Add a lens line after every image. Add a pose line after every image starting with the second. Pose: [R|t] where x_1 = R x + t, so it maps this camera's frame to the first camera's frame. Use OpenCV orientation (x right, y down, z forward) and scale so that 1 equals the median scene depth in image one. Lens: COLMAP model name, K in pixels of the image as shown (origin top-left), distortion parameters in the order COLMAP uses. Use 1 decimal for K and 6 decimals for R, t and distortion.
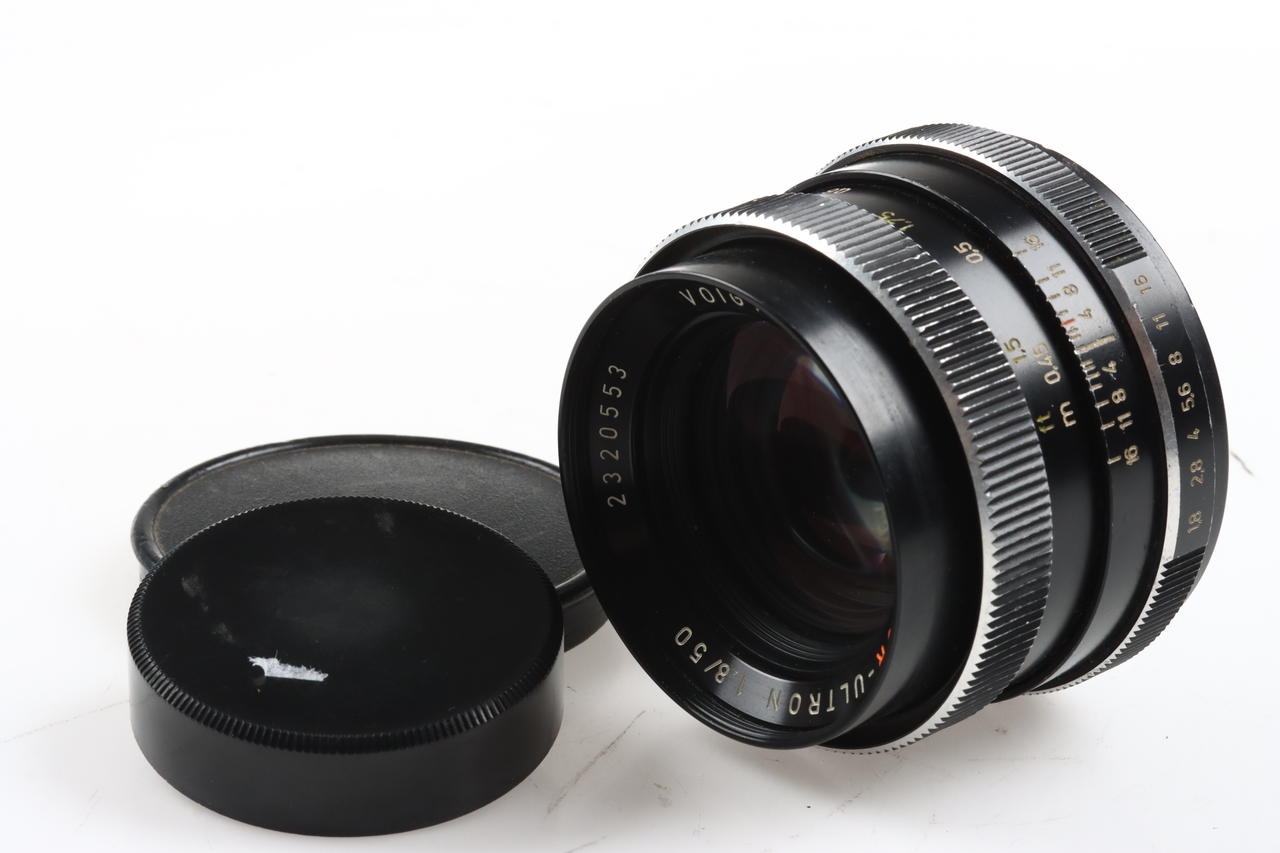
lens RADIAL K [[4209.8, 0, 640.0], [0, 4209.8, 426.5], [0, 0, 1]] dist [0.043724, -24.127457]
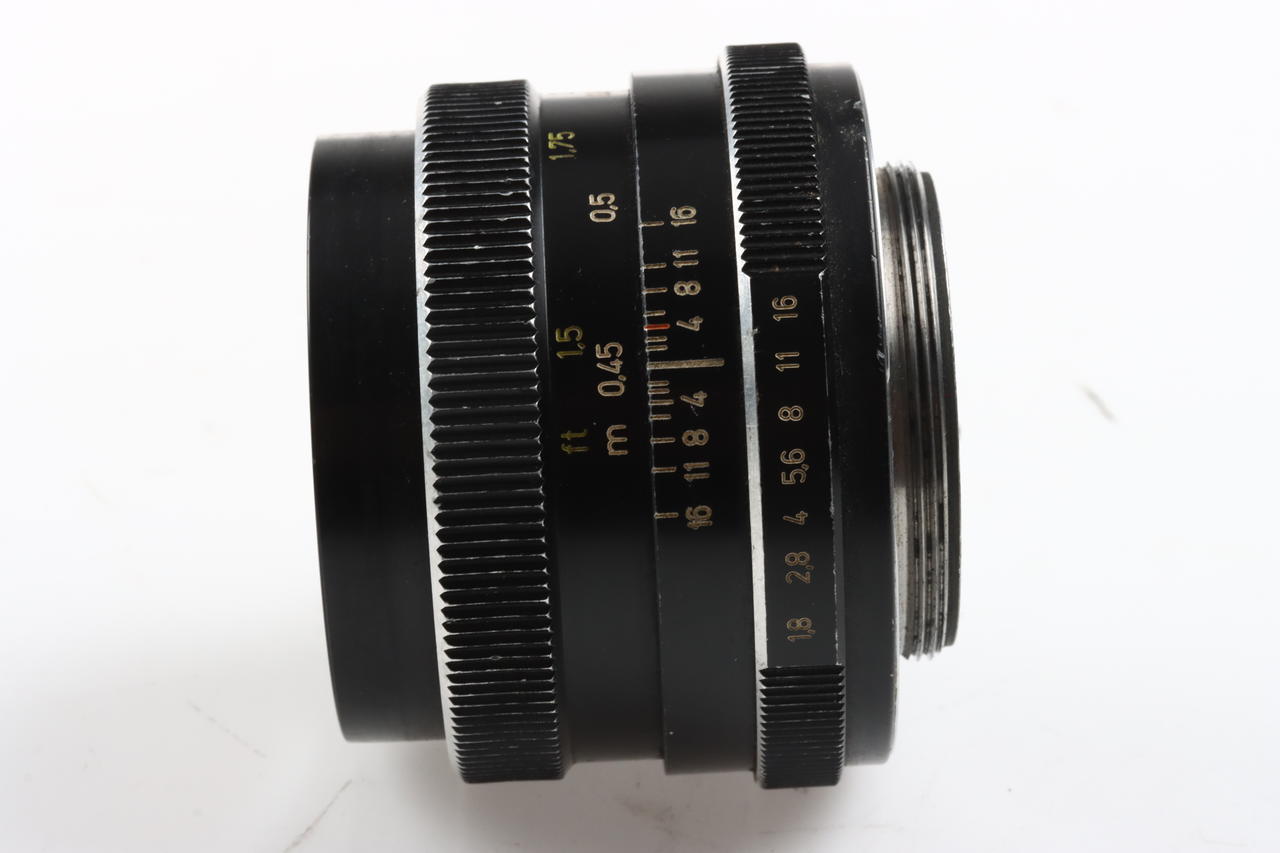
lens RADIAL K [[4209.8, 0, 640.0], [0, 4209.8, 426.5], [0, 0, 1]] dist [0.043724, -24.127457]
pose [[0.759269, 0.287959, -0.583601, 0.555380], [-0.232286, 0.957622, 0.170302, -0.138007], [0.607909, 0.006258, 0.793982, 0.383962]]
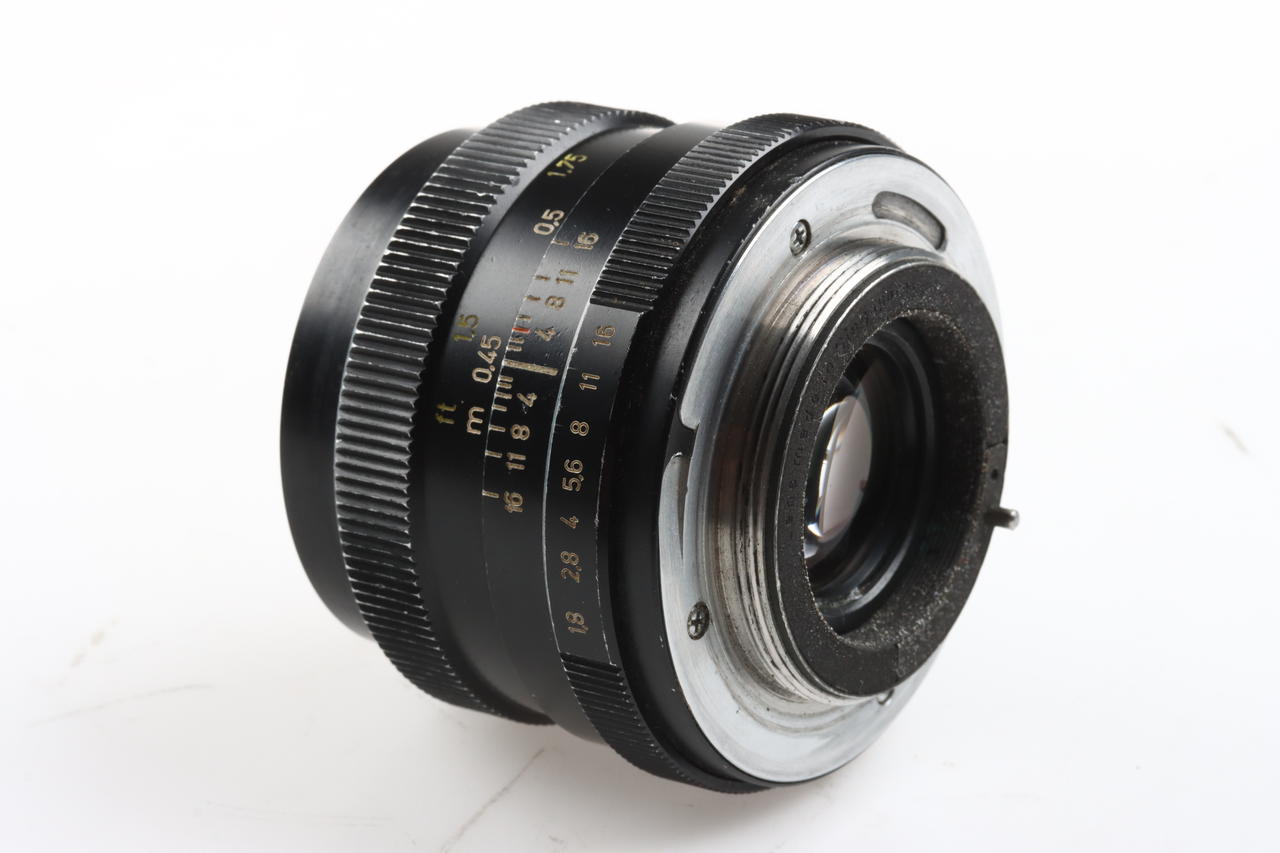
lens RADIAL K [[4209.8, 0, 640.0], [0, 4209.8, 426.5], [0, 0, 1]] dist [0.043724, -24.127457]
pose [[0.236037, 0.404270, -0.883658, 0.884717], [-0.307884, 0.893616, 0.326585, -0.298683], [0.921680, 0.194978, 0.335395, 0.733465]]
